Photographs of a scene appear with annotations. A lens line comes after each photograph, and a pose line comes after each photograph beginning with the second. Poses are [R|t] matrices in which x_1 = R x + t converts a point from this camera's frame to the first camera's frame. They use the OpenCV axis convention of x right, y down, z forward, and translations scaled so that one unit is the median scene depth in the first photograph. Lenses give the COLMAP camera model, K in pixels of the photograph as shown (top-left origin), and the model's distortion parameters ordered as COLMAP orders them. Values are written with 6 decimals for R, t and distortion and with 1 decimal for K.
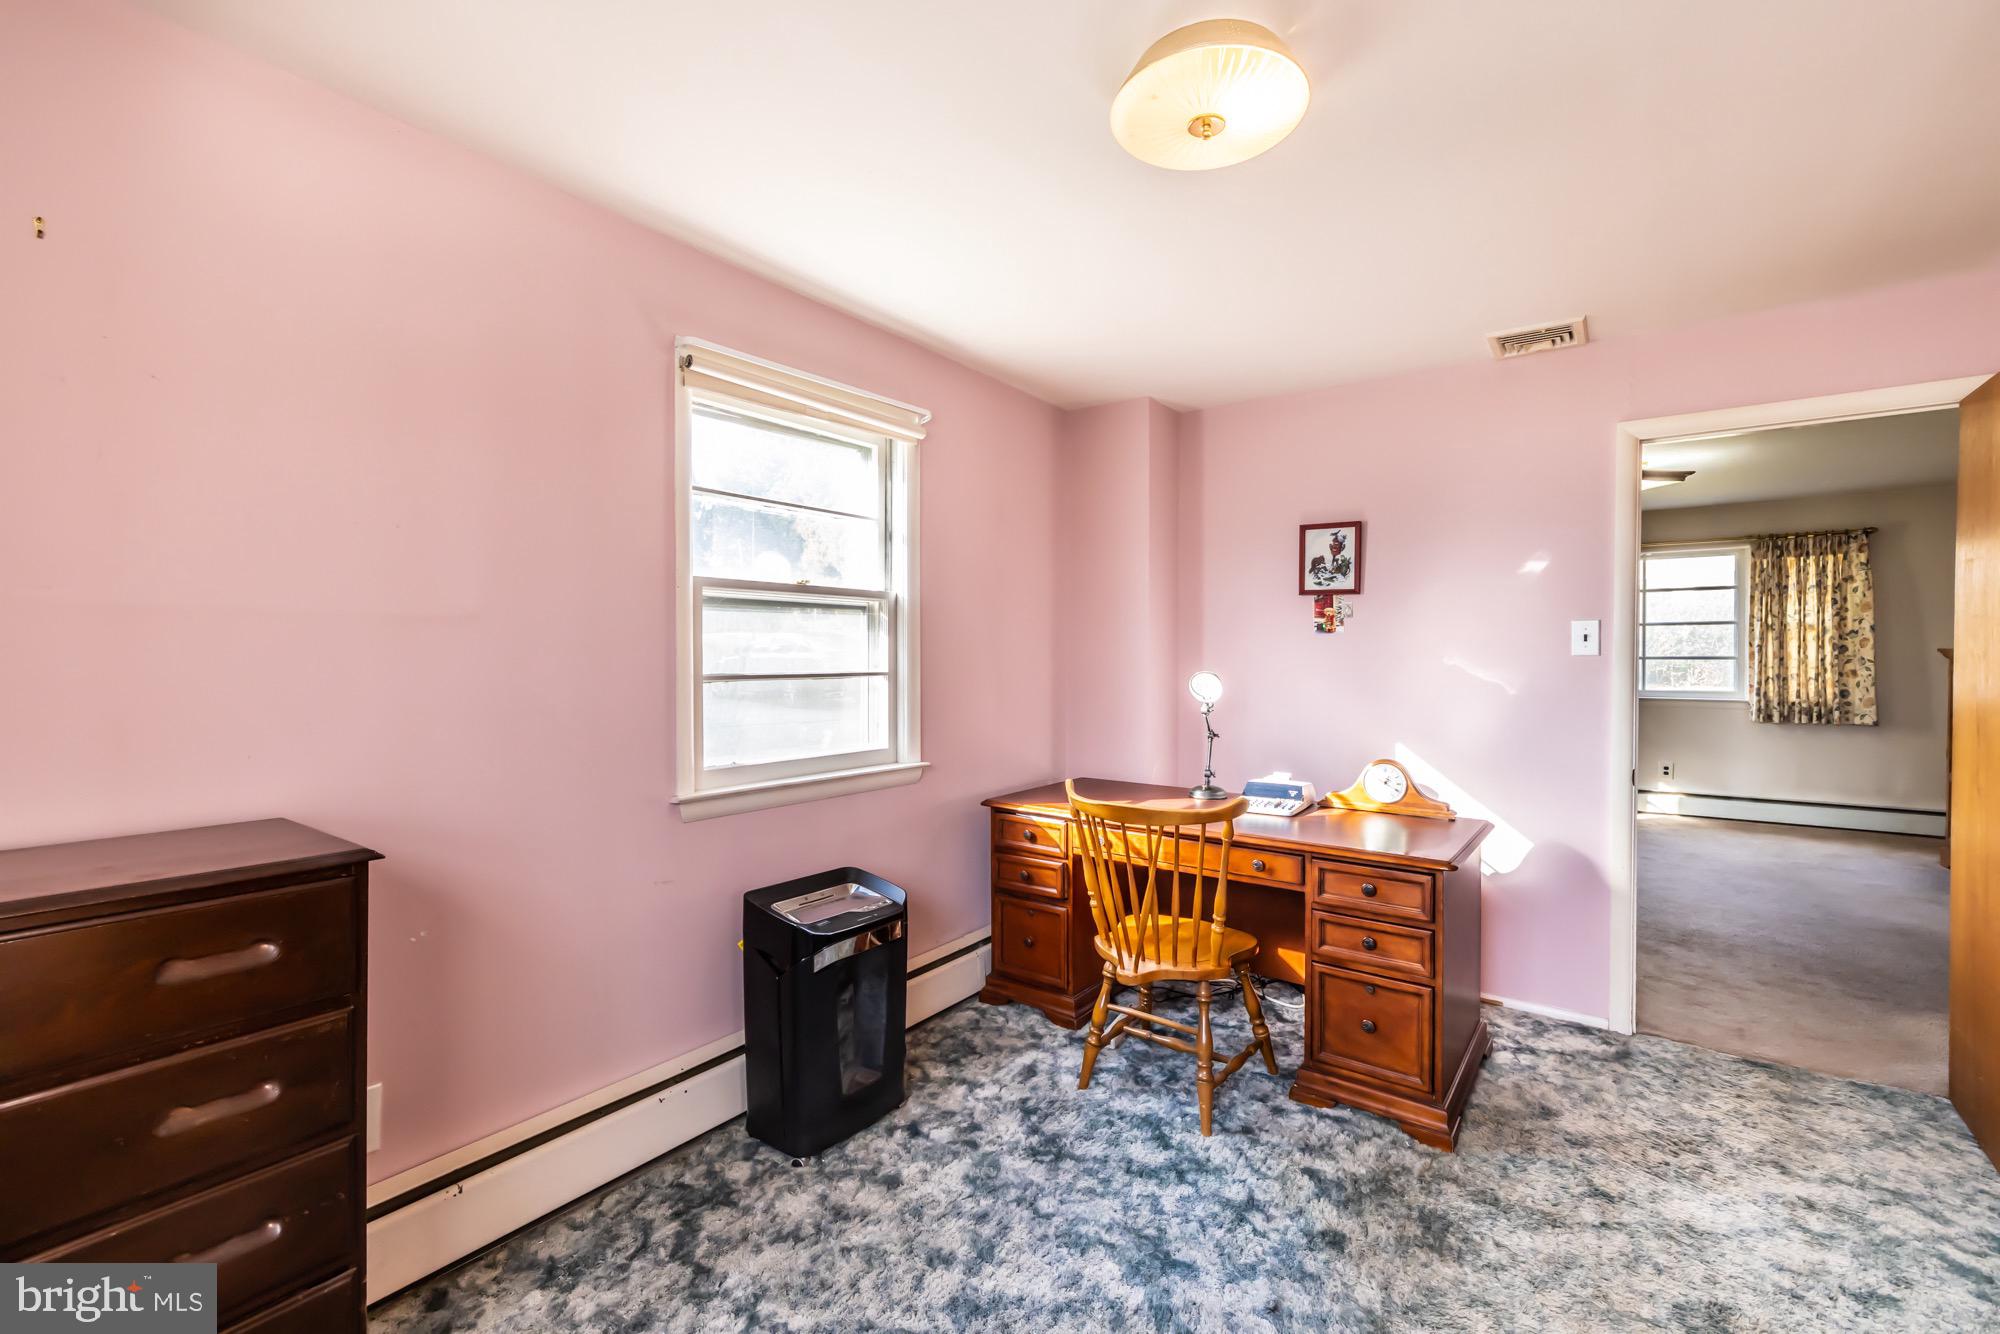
lens RADIAL K [[854.6, 0, 1012.2], [0, 854.6, 665.1], [0, 0, 1]] dist [-0.002383, -0.000783]
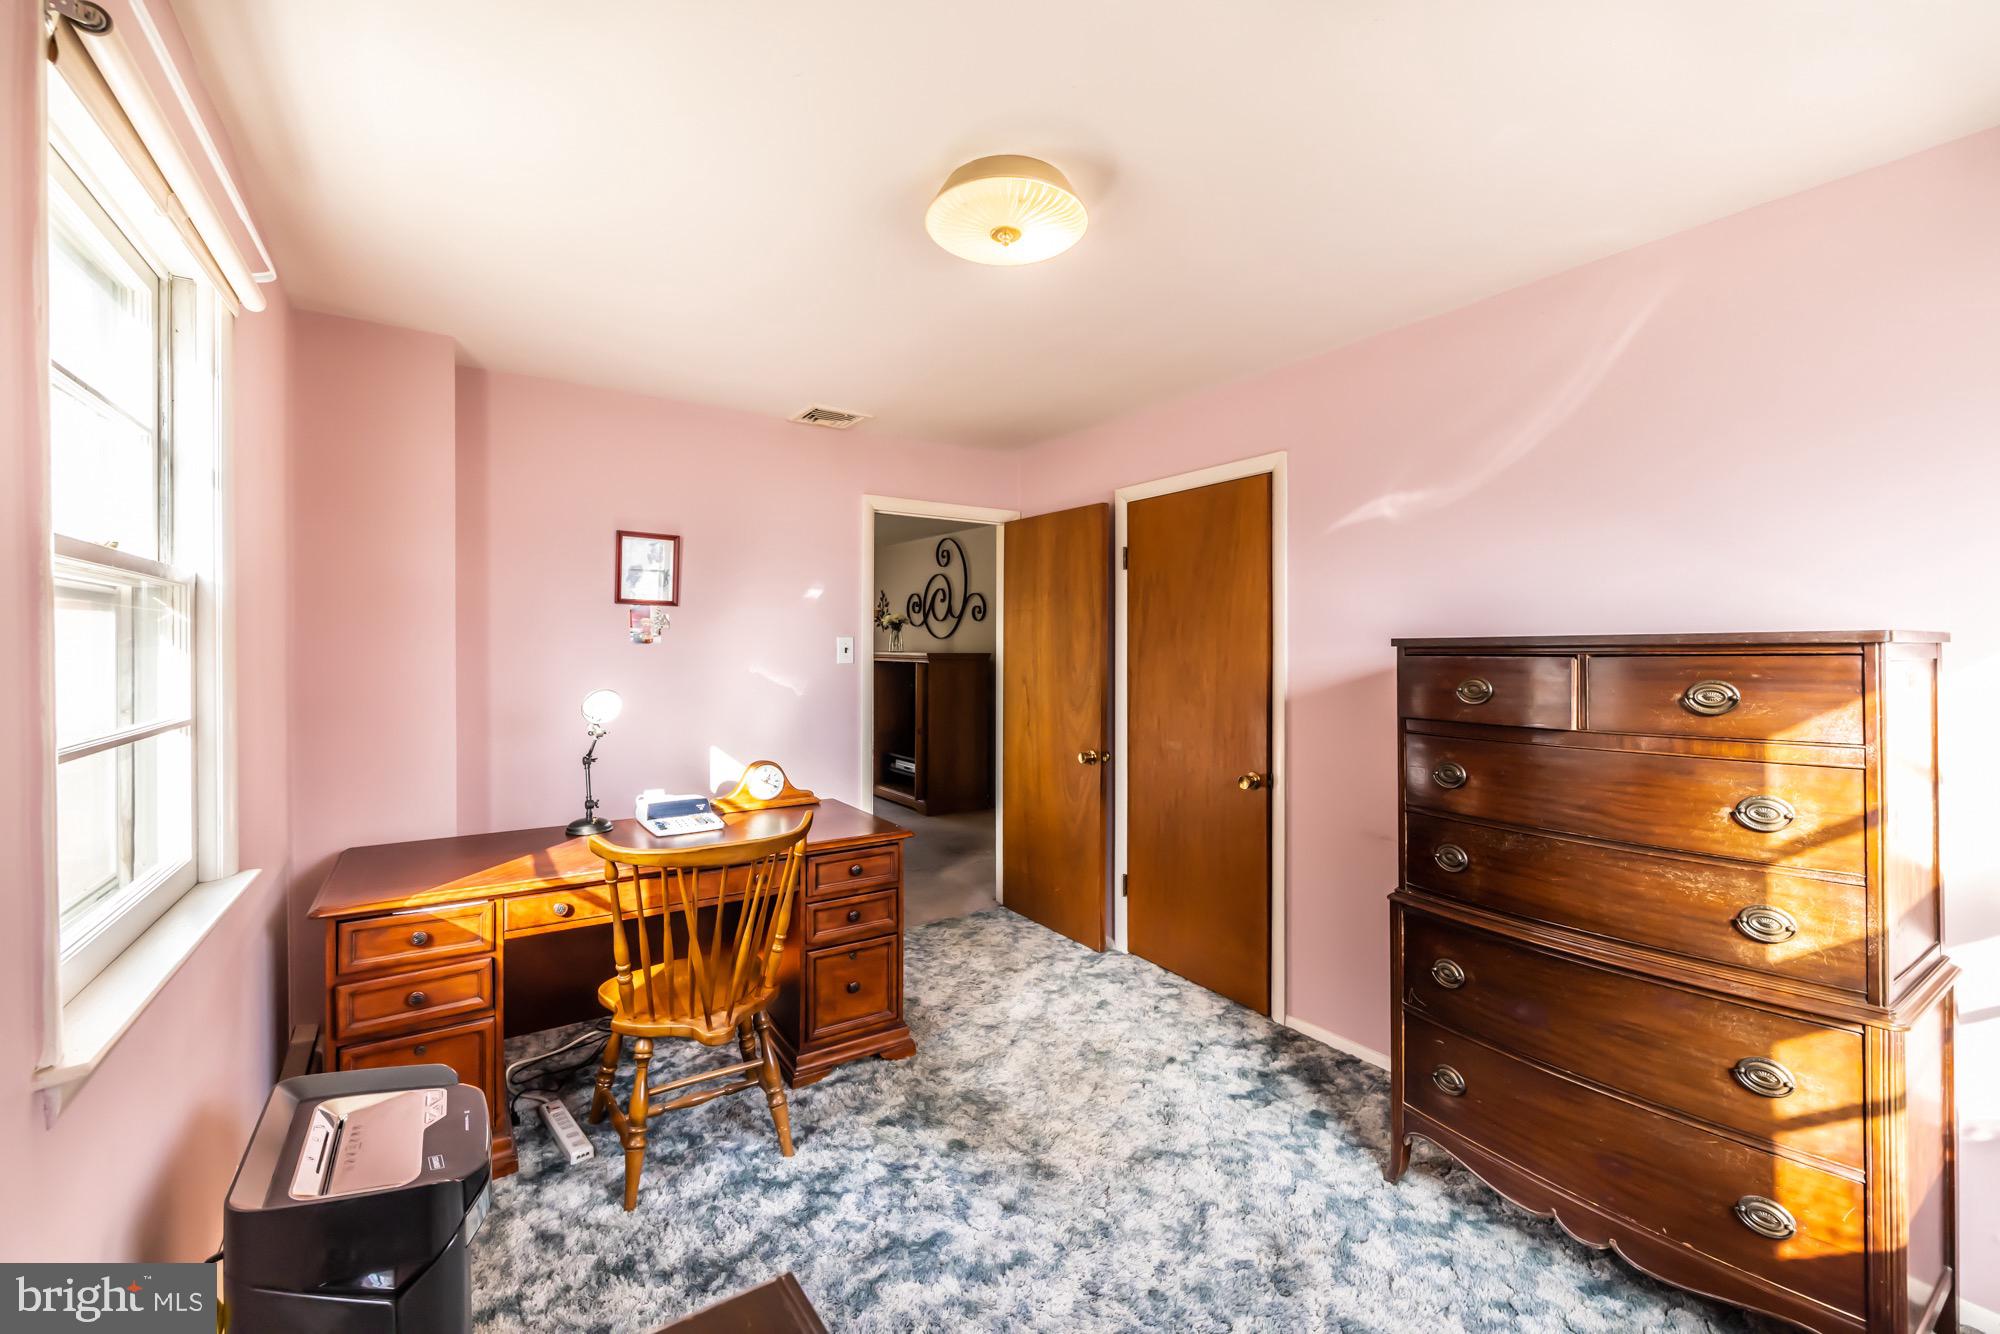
lens RADIAL K [[833.5, 0, 997.9], [0, 833.5, 649.0], [0, 0, 1]] dist [-0.001861, 0.000006]
pose [[0.333373, -0.004006, 0.942787, -0.604788], [0.013719, 0.999906, -0.000603, -0.037593], [-0.942695, 0.013135, 0.333396, 0.437001]]
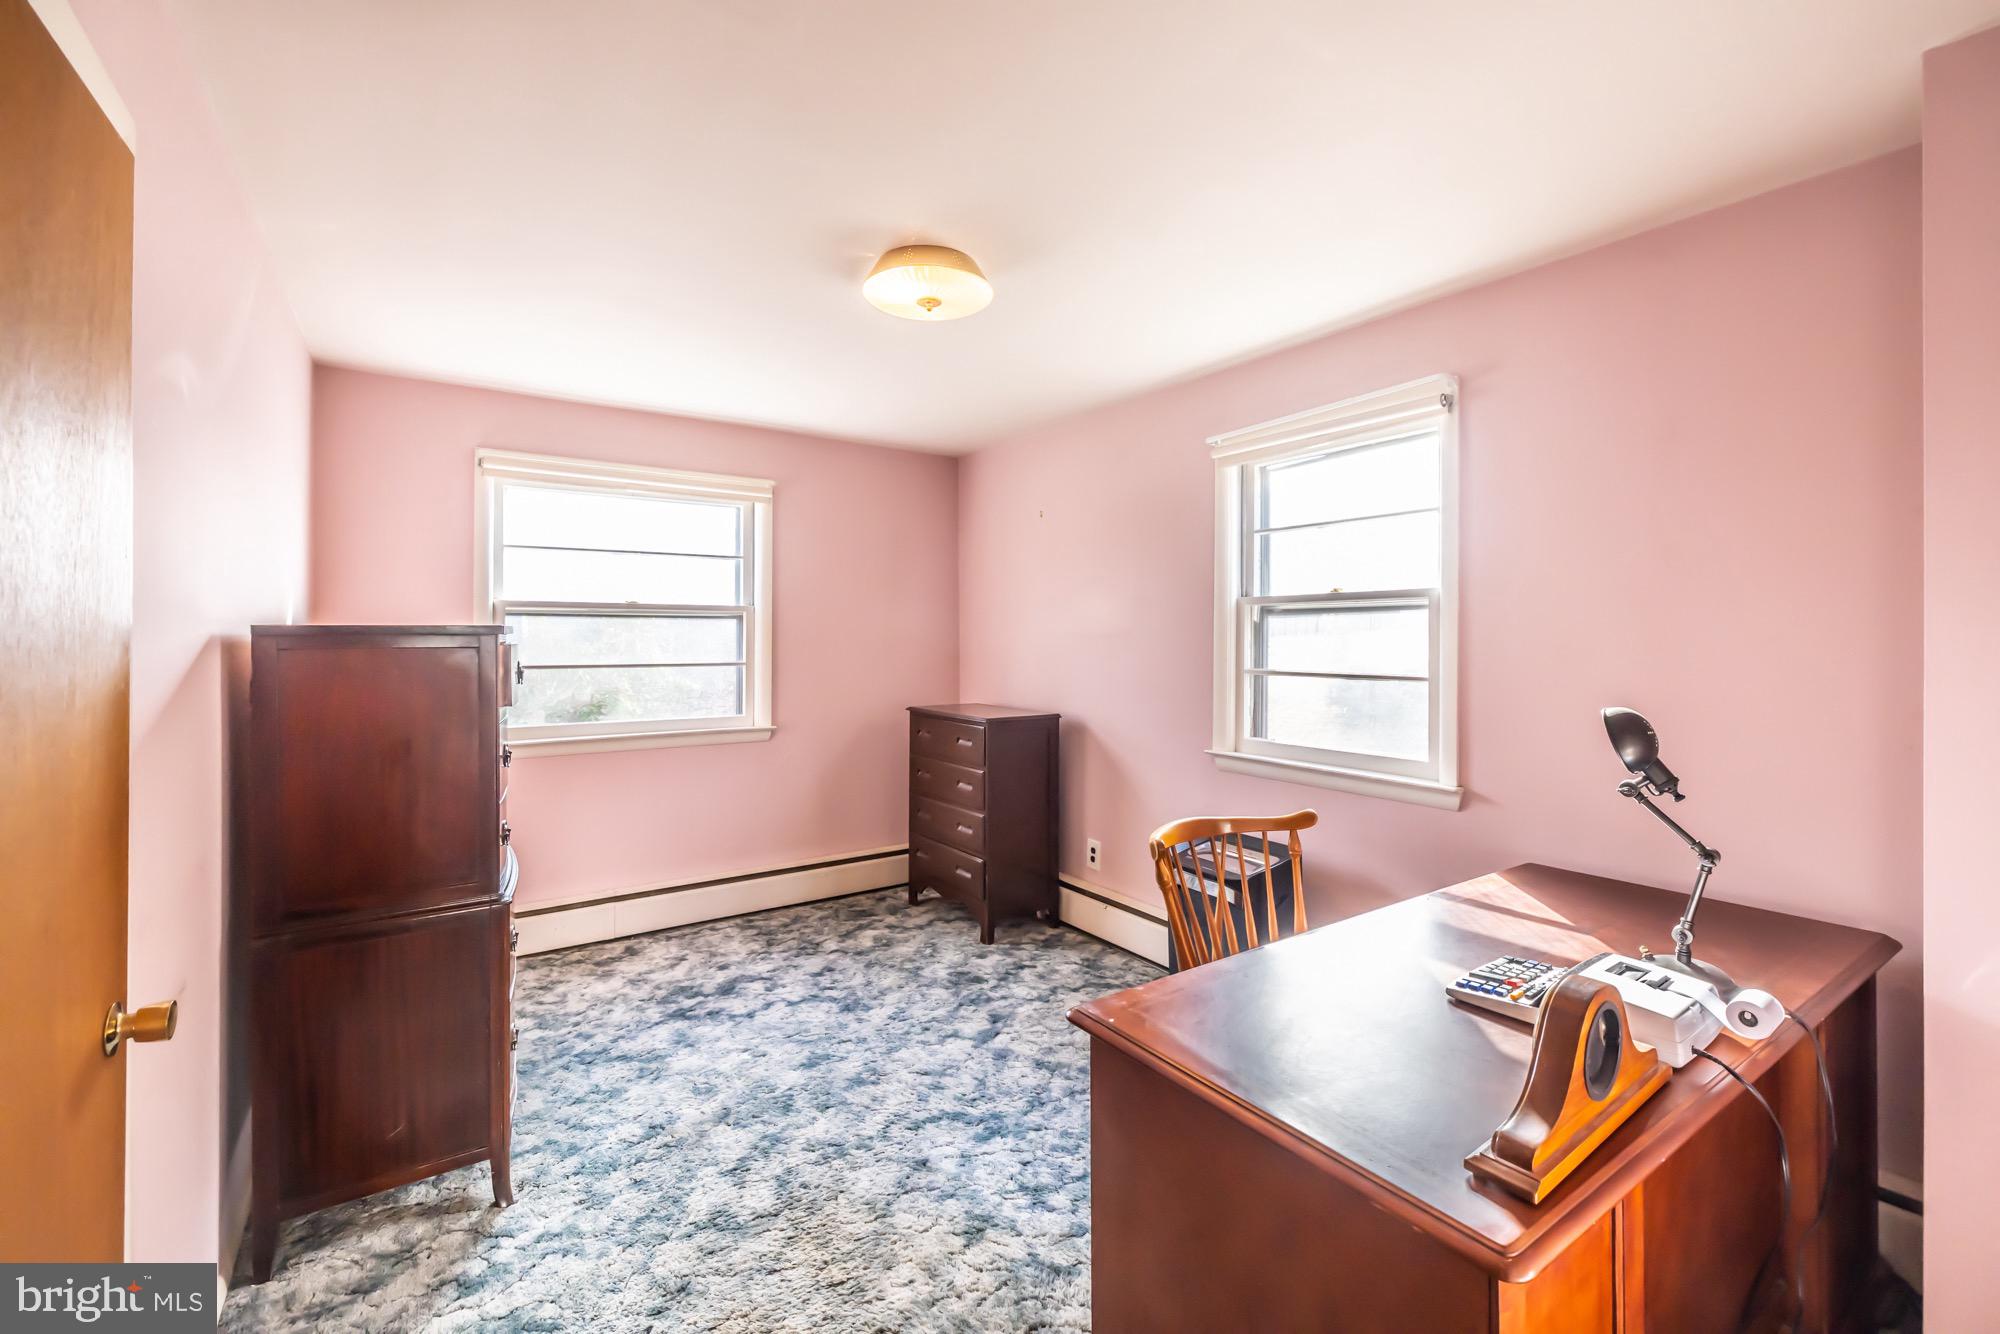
lens RADIAL K [[833.5, 0, 997.9], [0, 833.5, 649.0], [0, 0, 1]] dist [-0.001861, 0.000006]
pose [[-0.326814, 0.010599, -0.945029, 1.067302], [-0.013740, 0.999778, 0.015965, -0.037388], [0.944989, 0.018202, -0.326596, 1.099955]]
